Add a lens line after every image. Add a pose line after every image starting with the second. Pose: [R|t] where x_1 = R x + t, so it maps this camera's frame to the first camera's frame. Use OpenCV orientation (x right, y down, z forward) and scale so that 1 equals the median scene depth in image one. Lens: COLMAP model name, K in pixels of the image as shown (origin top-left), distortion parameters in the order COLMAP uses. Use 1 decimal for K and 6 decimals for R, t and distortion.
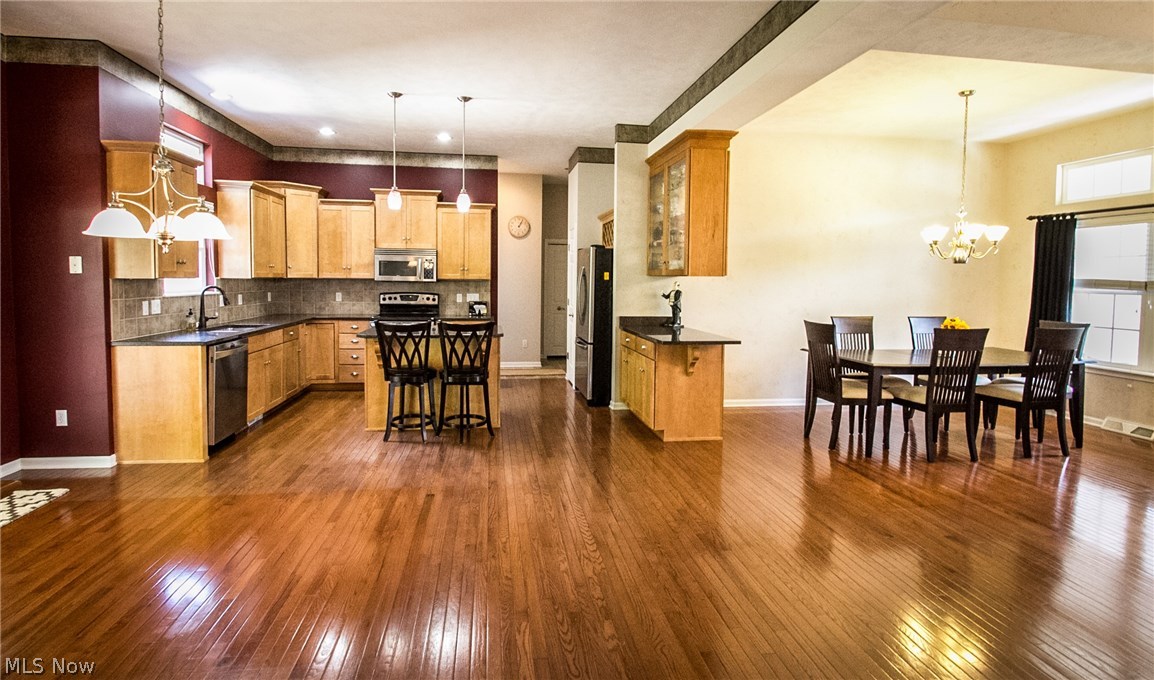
lens RADIAL K [[653.5, 0, 549.2], [0, 653.5, 323.4], [0, 0, 1]] dist [-0.023316, -0.010123]
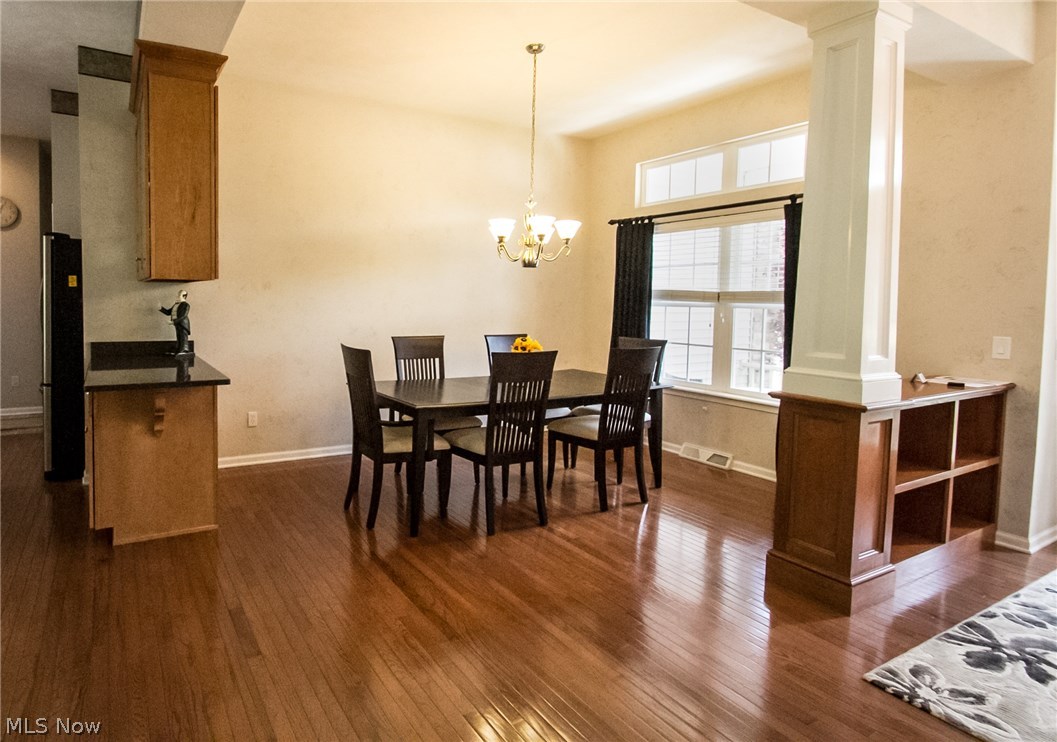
lens RADIAL K [[634.6, 0, 528.4], [0, 634.6, 370.3], [0, 0, 1]] dist [-0.025132, 0.001789]
pose [[0.885940, -0.043553, 0.461750, 0.265037], [0.022409, 0.998438, 0.051178, -0.006842], [-0.463257, -0.034993, 0.885533, 0.305375]]
